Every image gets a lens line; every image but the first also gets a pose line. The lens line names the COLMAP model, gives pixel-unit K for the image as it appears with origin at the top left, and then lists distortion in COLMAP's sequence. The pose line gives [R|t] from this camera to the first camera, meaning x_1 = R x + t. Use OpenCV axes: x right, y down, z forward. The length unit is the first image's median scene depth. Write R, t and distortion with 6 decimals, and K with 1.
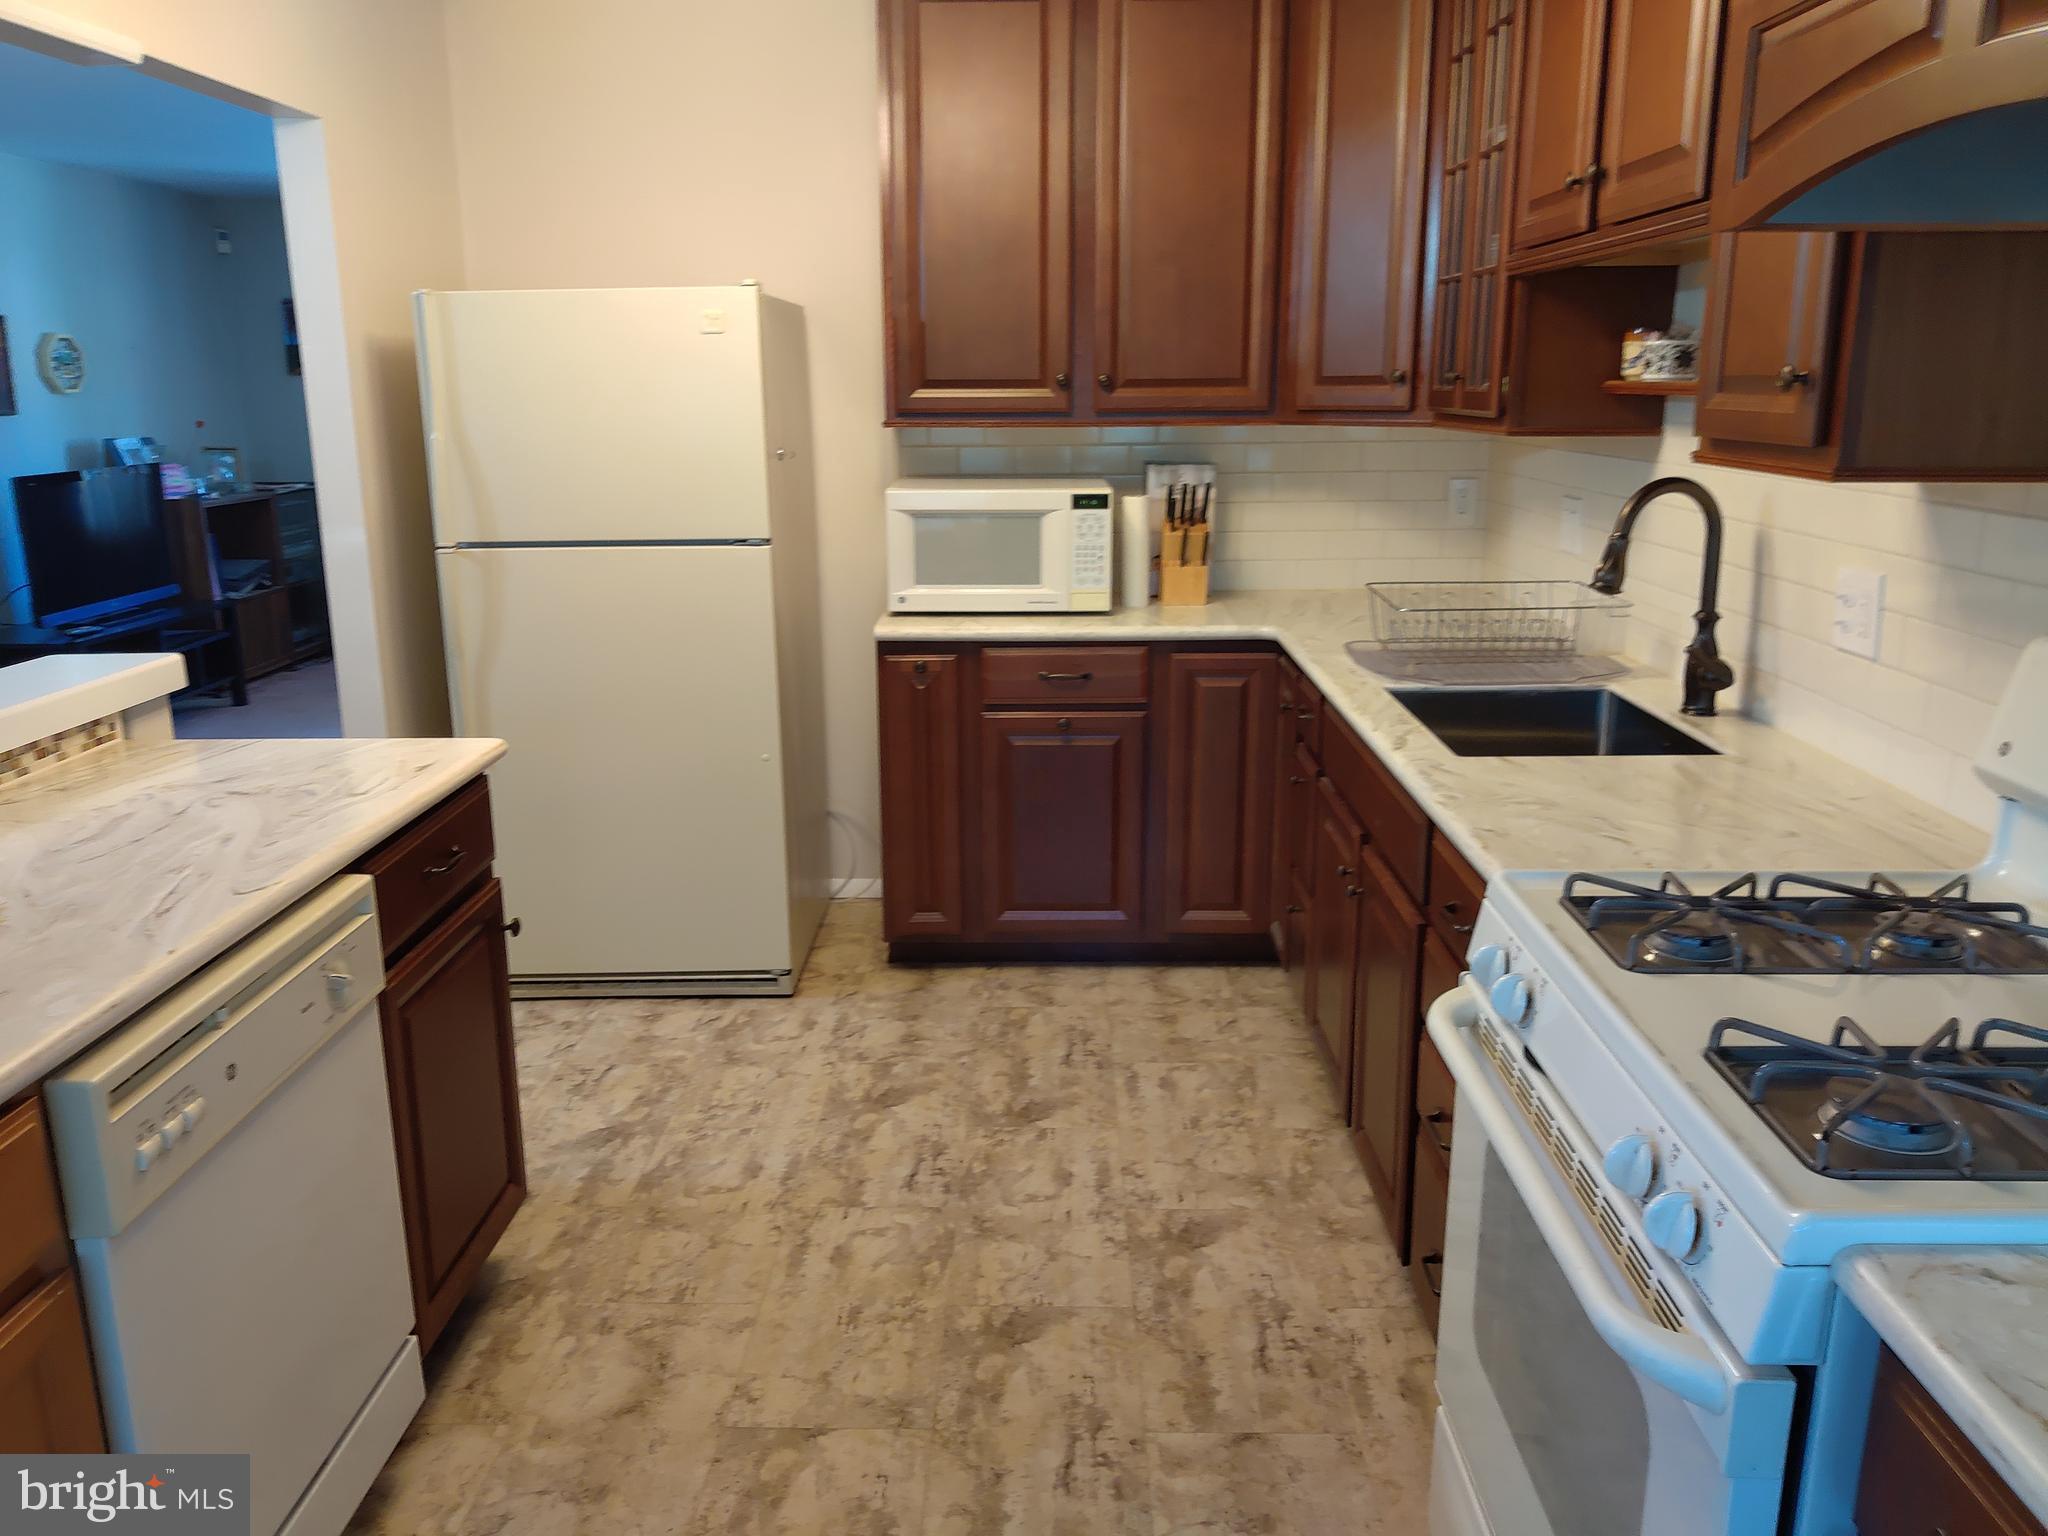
lens RADIAL K [[1547.7, 0, 1028.8], [0, 1547.7, 773.1], [0, 0, 1]] dist [0.051105, -0.062683]
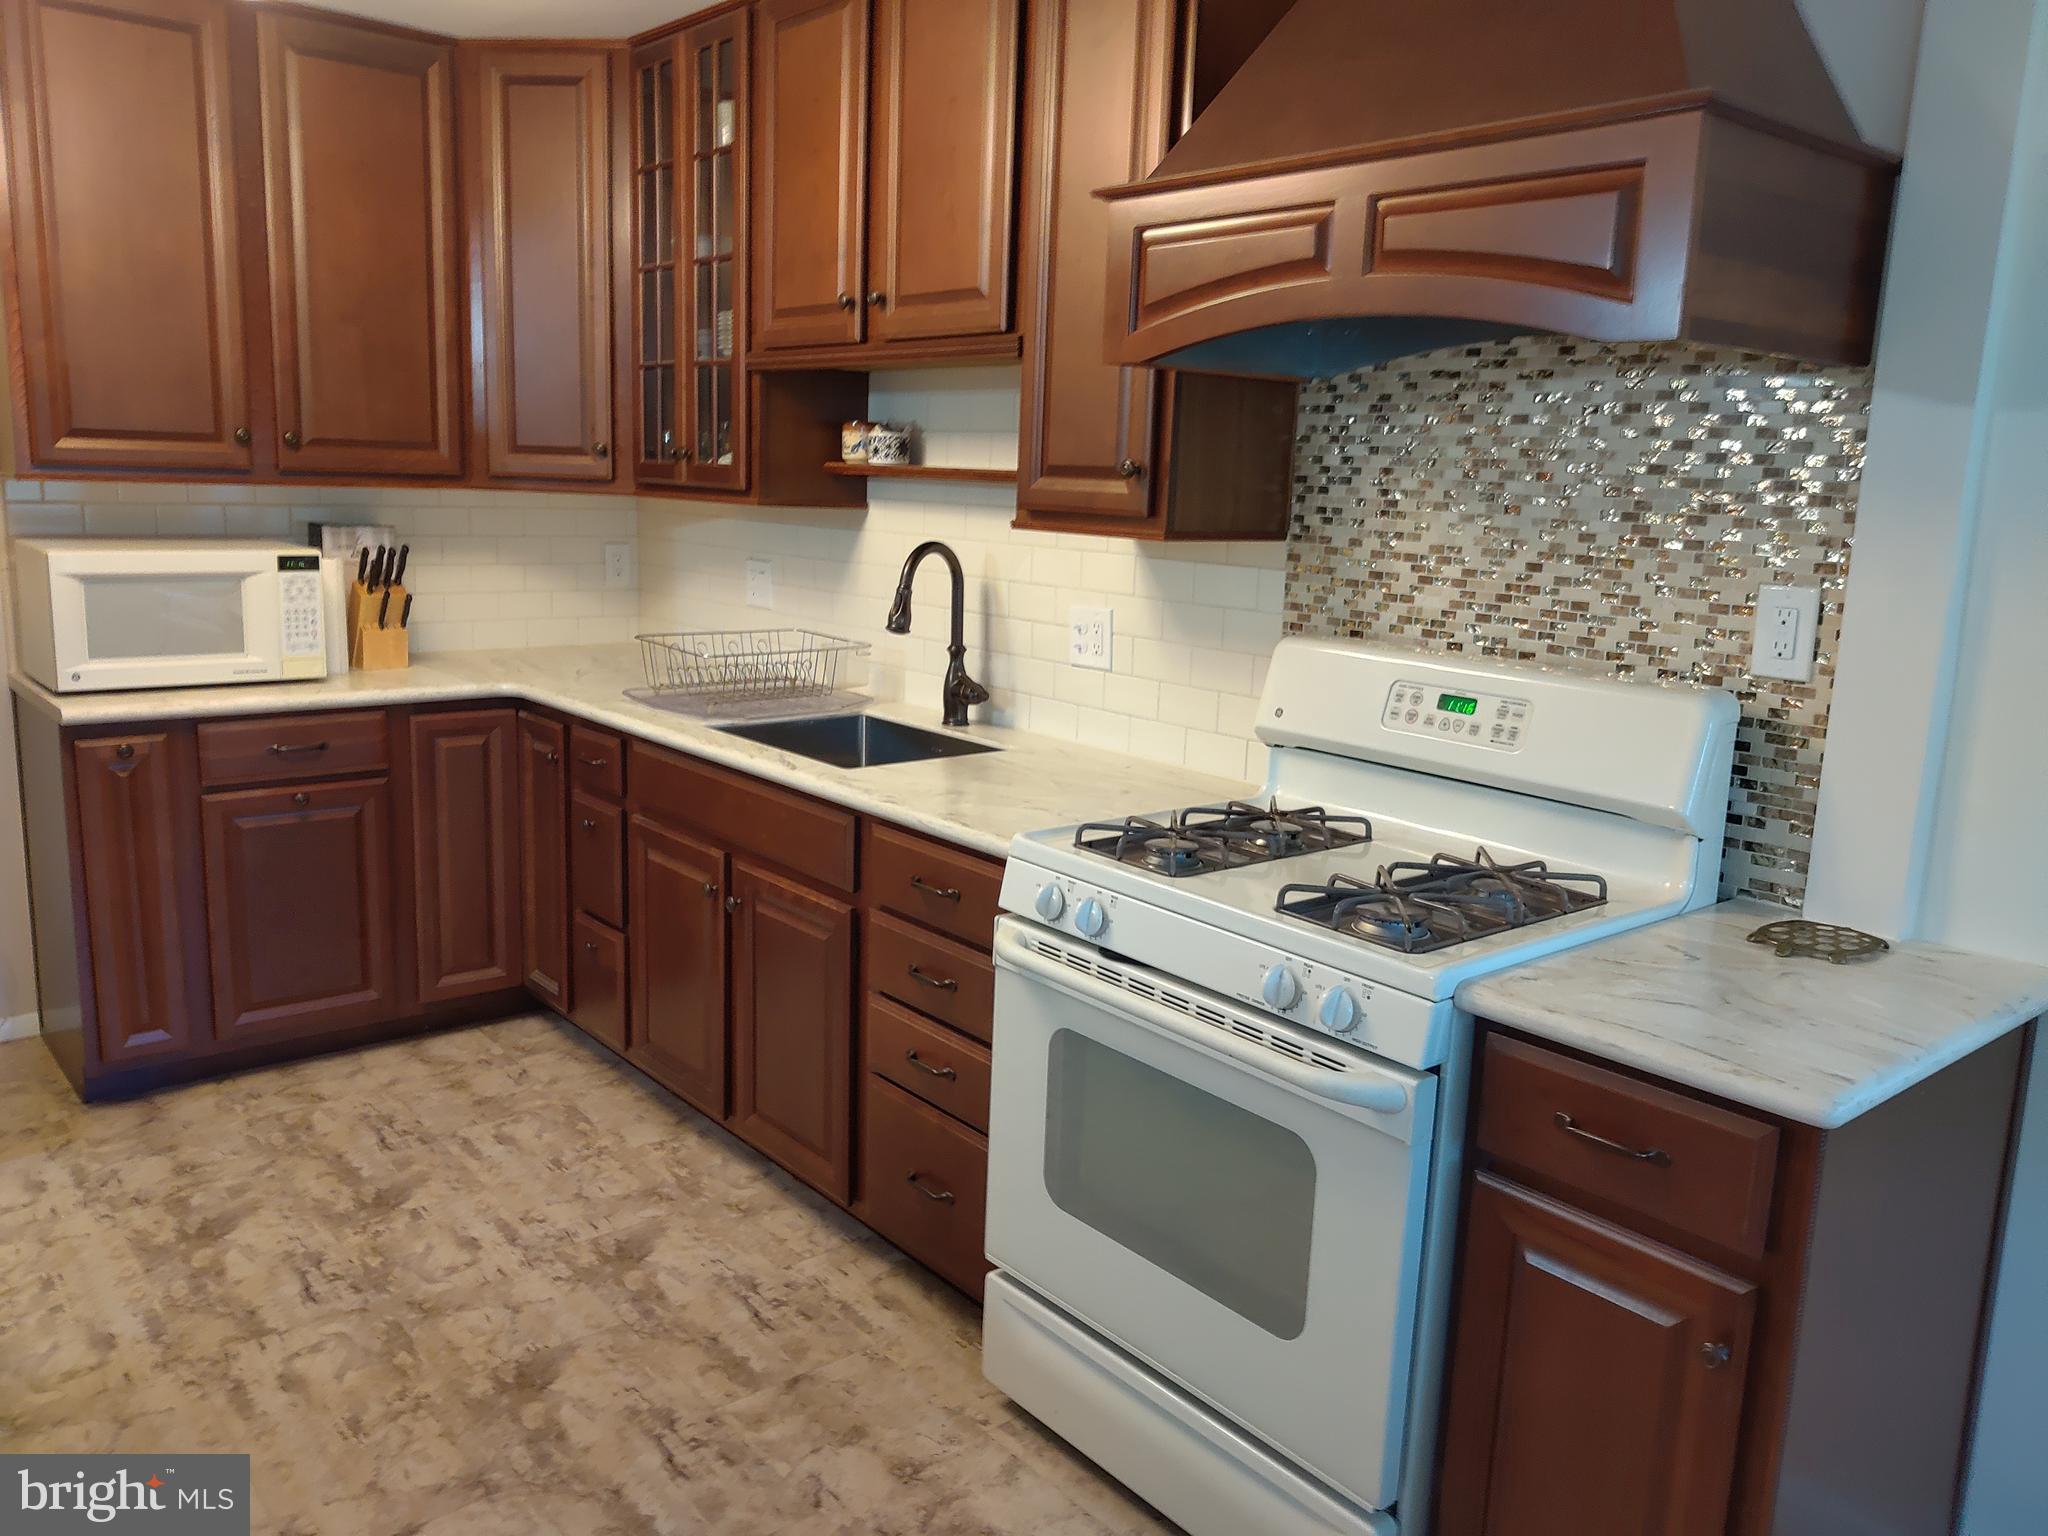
lens RADIAL K [[1547.7, 0, 1008.9], [0, 1547.7, 781.2], [0, 0, 1]] dist [0.051105, -0.062683]
pose [[0.760479, -0.095260, 0.642337, -0.288137], [0.121796, 0.992551, 0.003001, 0.007522], [-0.637838, 0.075952, 0.766417, 0.002944]]
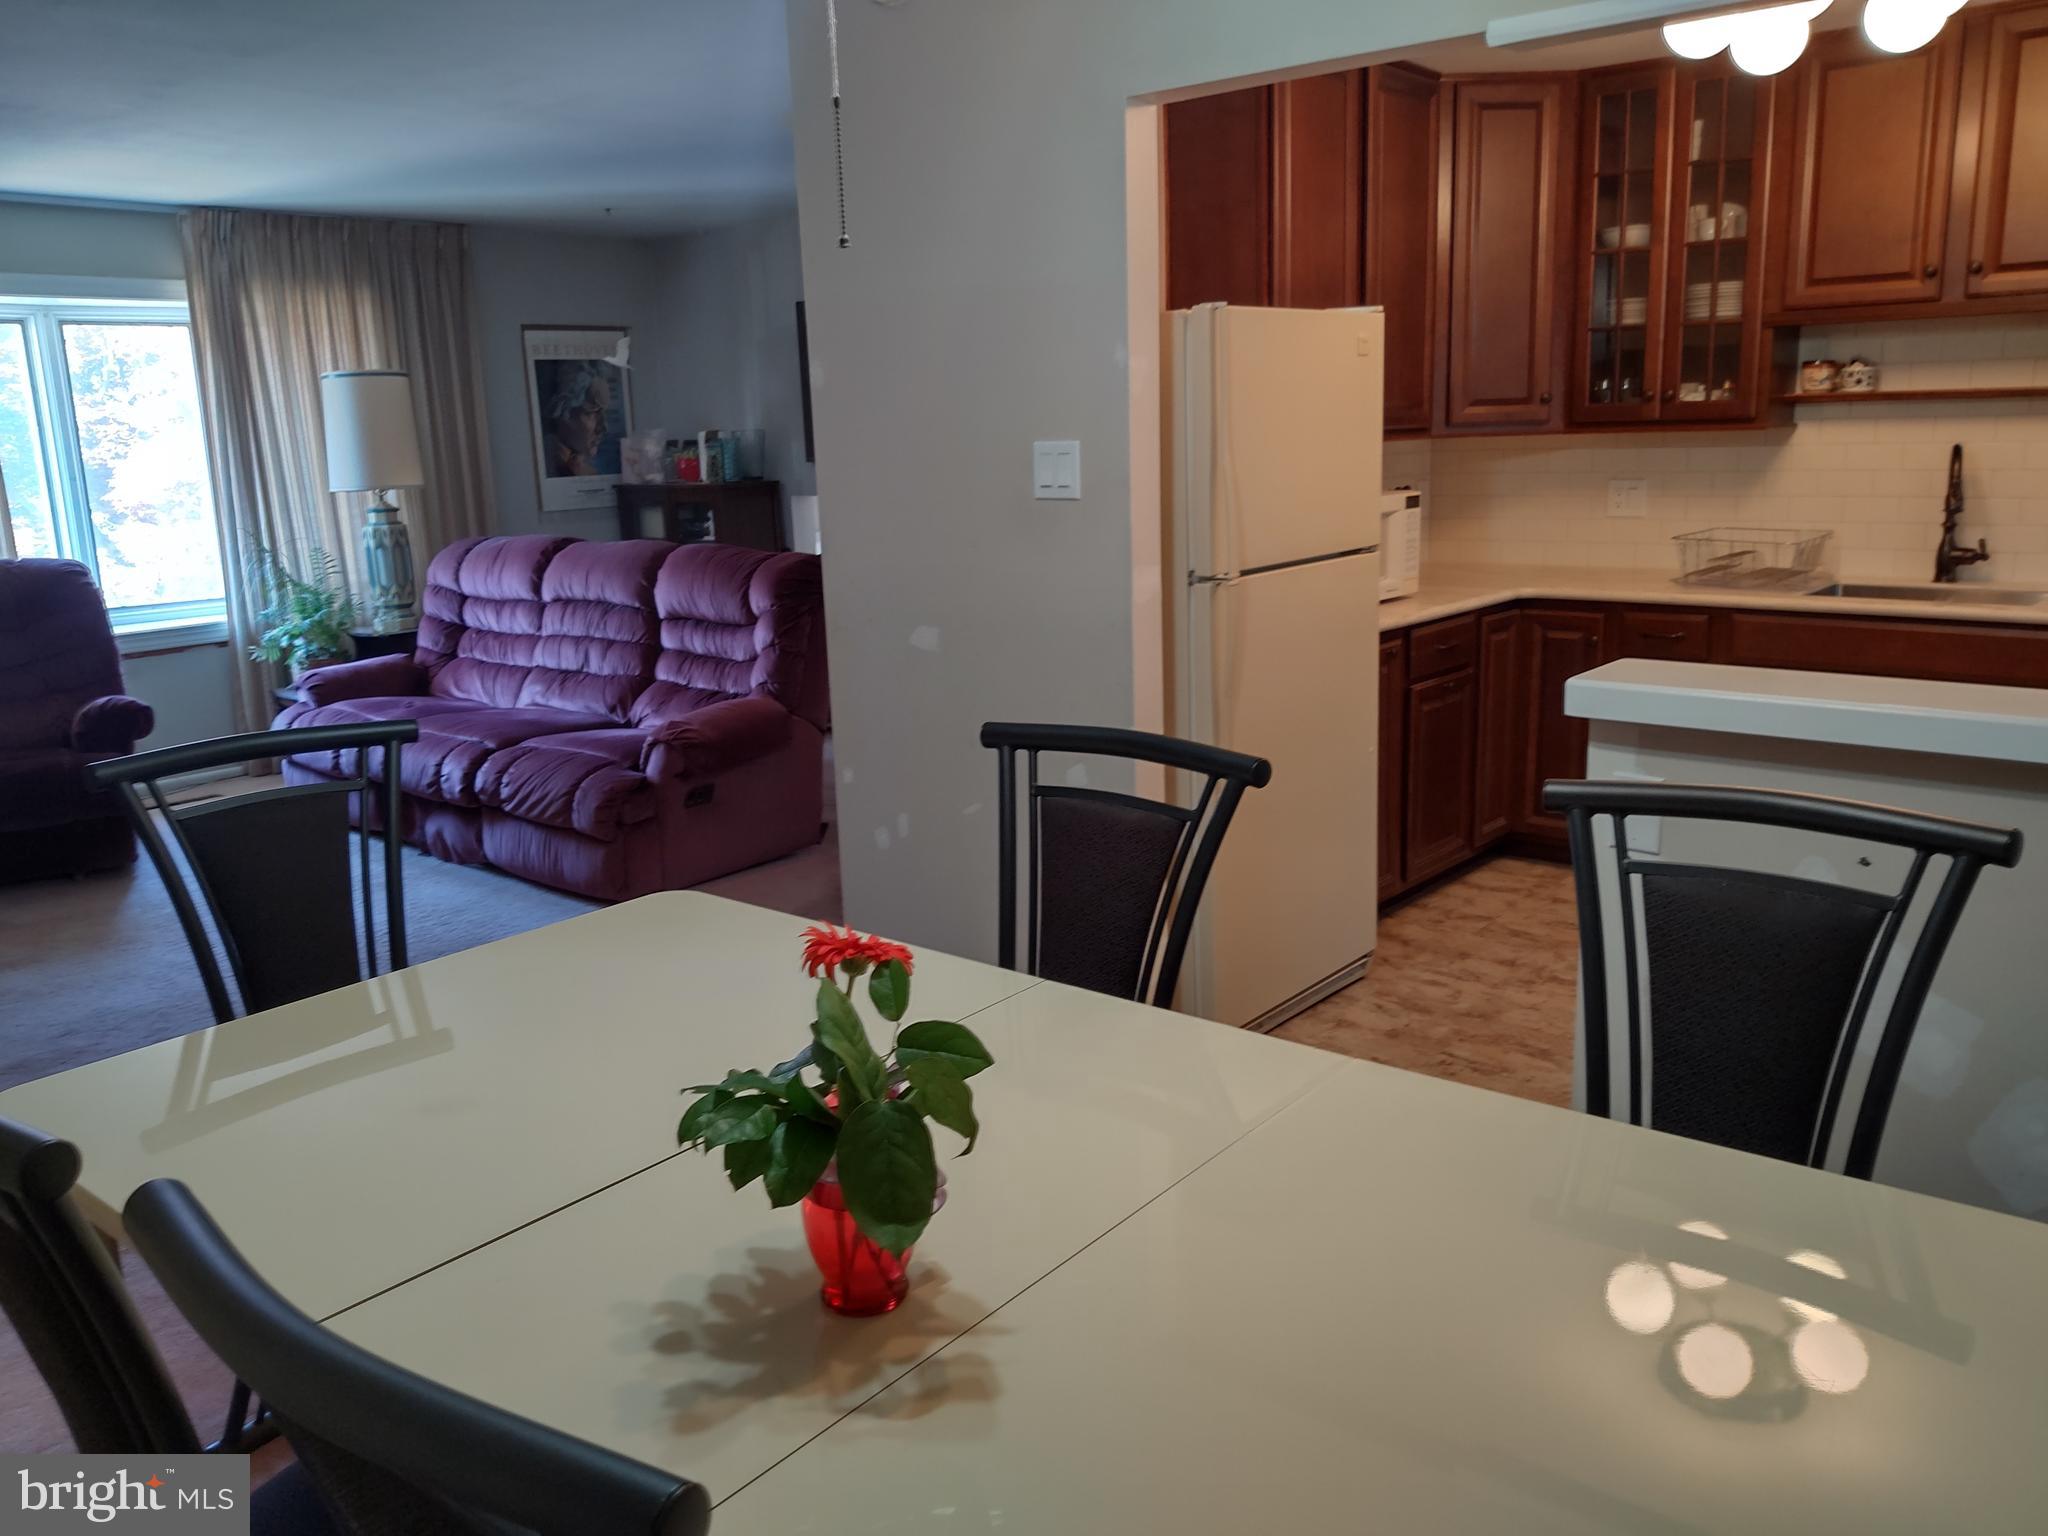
lens RADIAL K [[1547.7, 0, 1045.7], [0, 1547.7, 754.5], [0, 0, 1]] dist [0.051105, -0.062683]
pose [[0.644593, -0.172113, 0.744901, -1.209028], [0.211793, 0.976397, 0.042327, -0.108726], [-0.734604, 0.130481, 0.665831, 0.493434]]
